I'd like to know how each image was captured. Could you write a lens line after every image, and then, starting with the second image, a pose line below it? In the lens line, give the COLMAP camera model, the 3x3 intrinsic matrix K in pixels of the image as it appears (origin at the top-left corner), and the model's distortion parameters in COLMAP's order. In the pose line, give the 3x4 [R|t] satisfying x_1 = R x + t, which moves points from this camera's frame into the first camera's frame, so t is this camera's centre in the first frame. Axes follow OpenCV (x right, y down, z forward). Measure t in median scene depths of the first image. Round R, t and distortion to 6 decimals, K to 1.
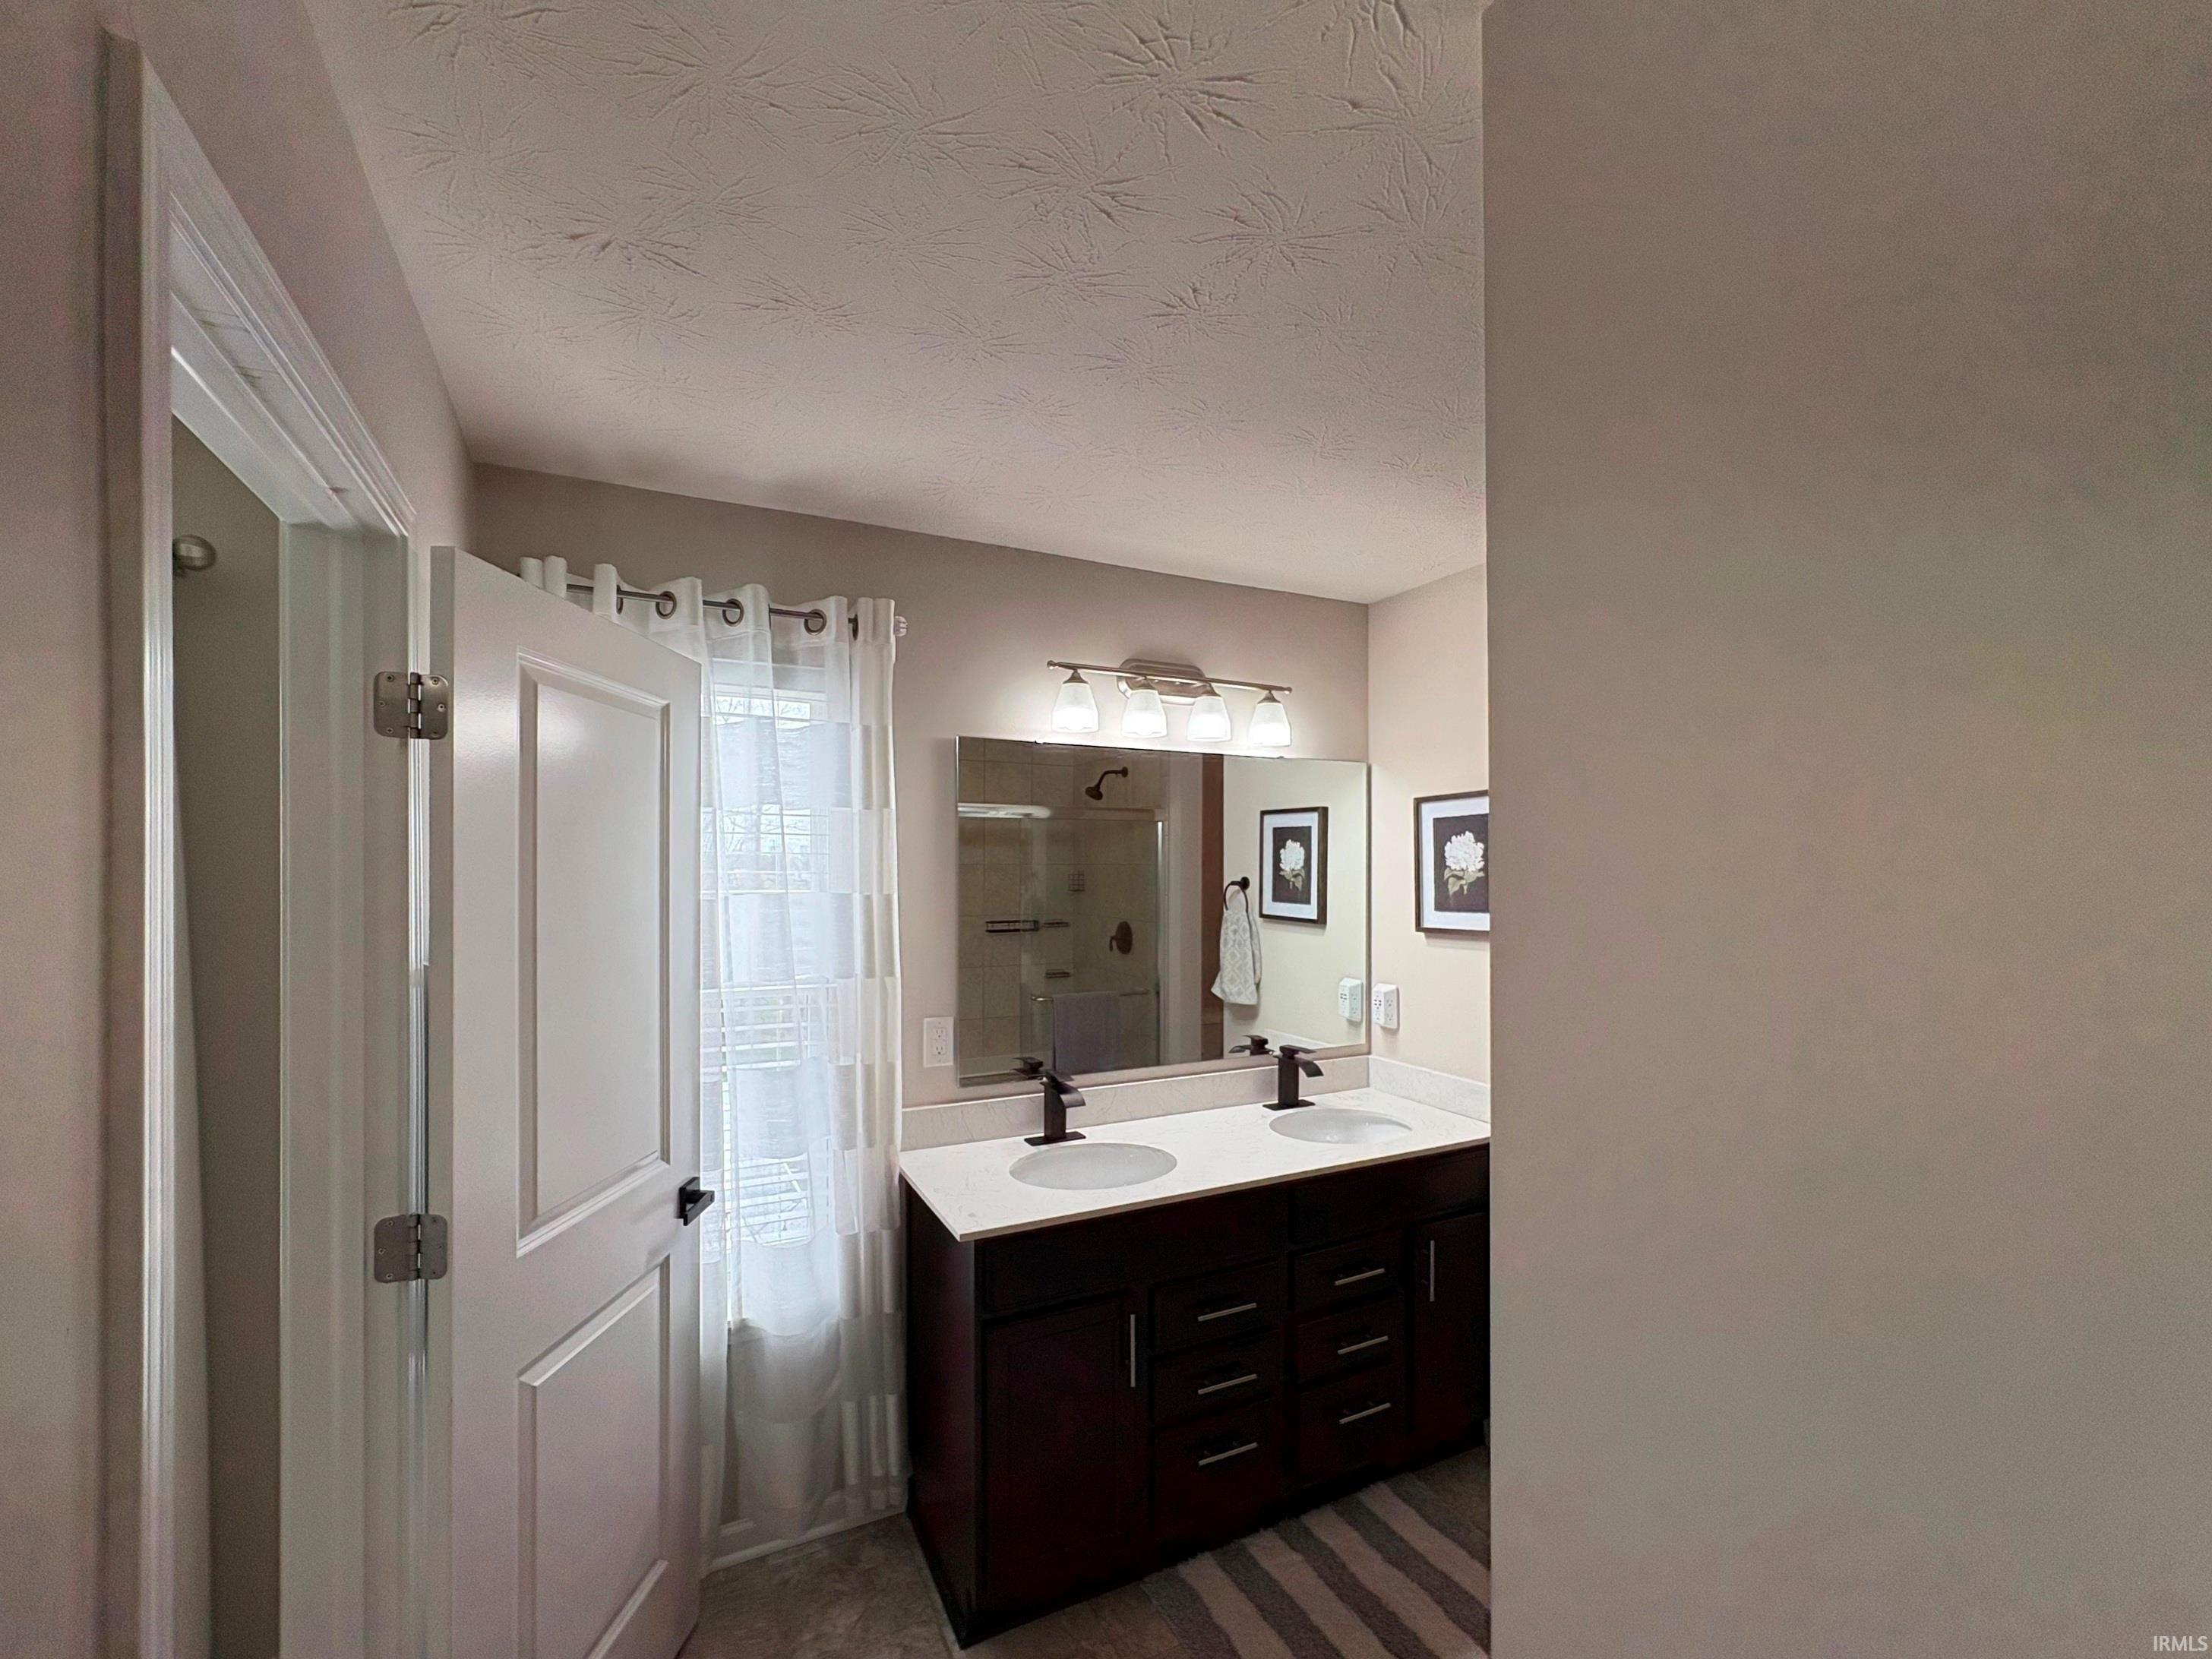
lens RADIAL K [[918.4, 0, 1099.8], [0, 918.4, 856.7], [0, 0, 1]] dist [-0.007930, -0.000141]
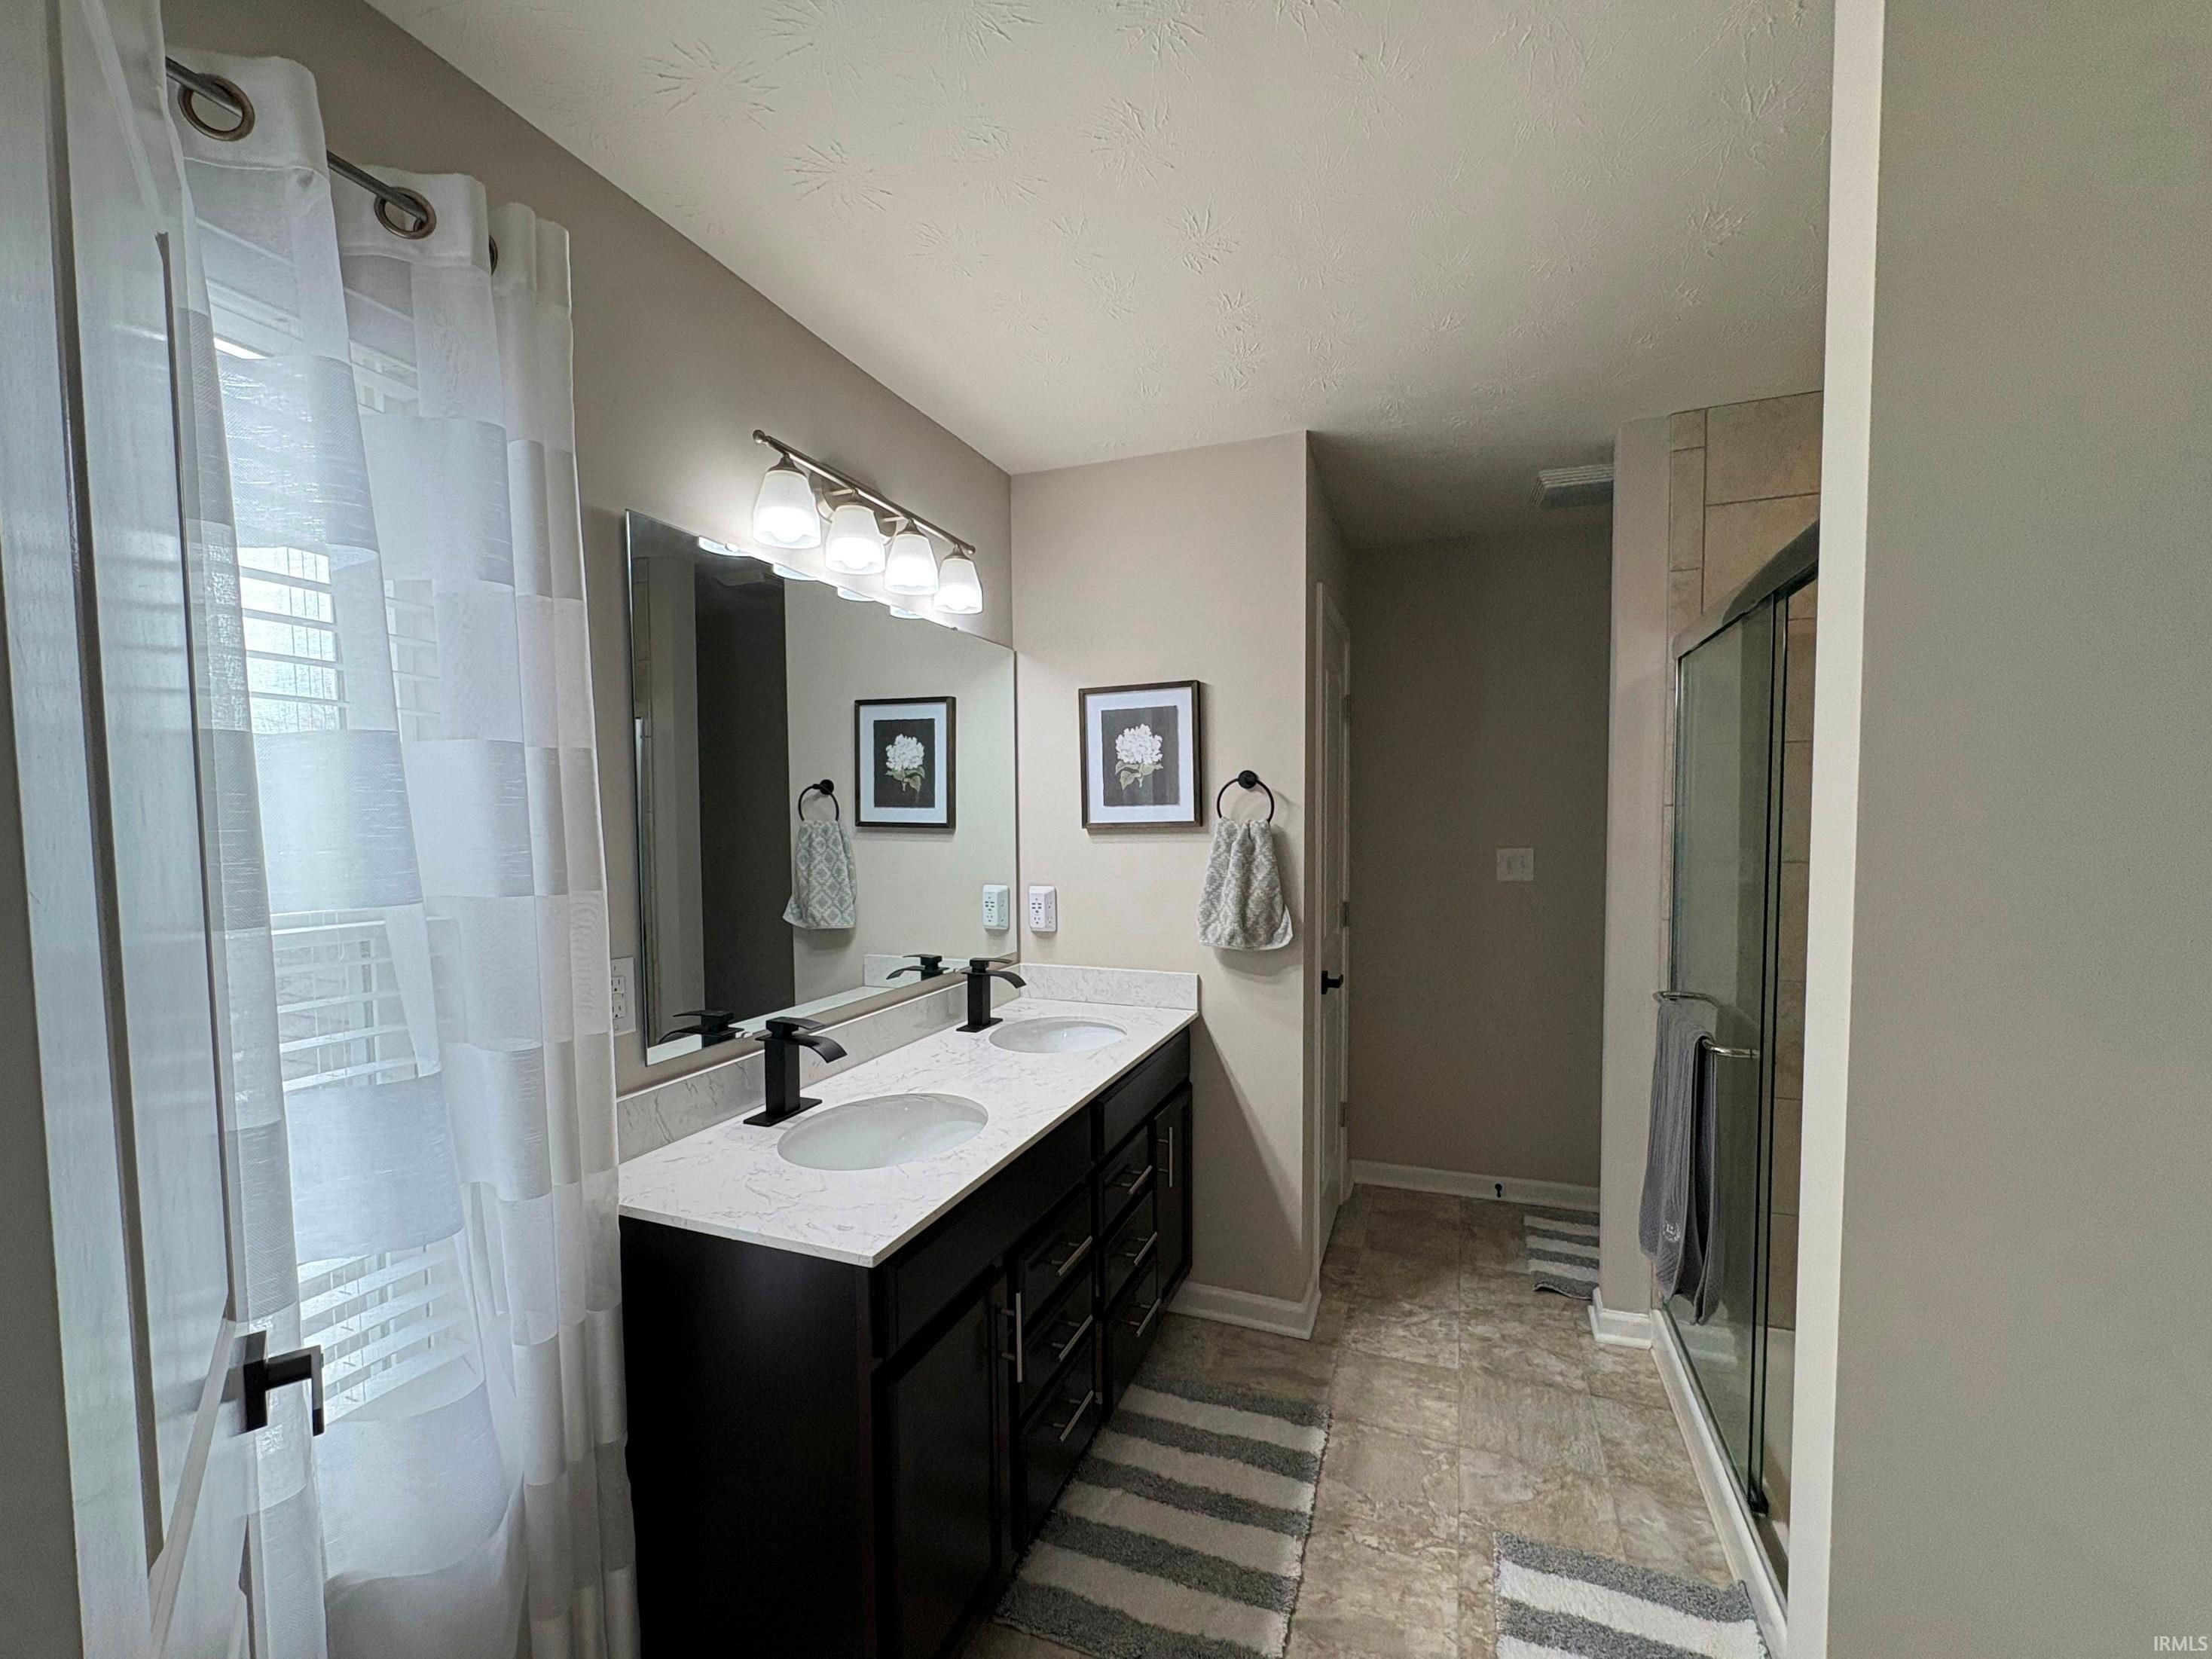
lens RADIAL K [[918.4, 0, 1099.8], [0, 918.4, 856.7], [0, 0, 1]] dist [-0.007930, -0.000141]
pose [[0.742363, -0.032970, 0.669186, -0.295840], [-0.005878, 0.998430, 0.055712, 0.058664], [-0.669972, -0.045292, 0.741003, 0.272861]]
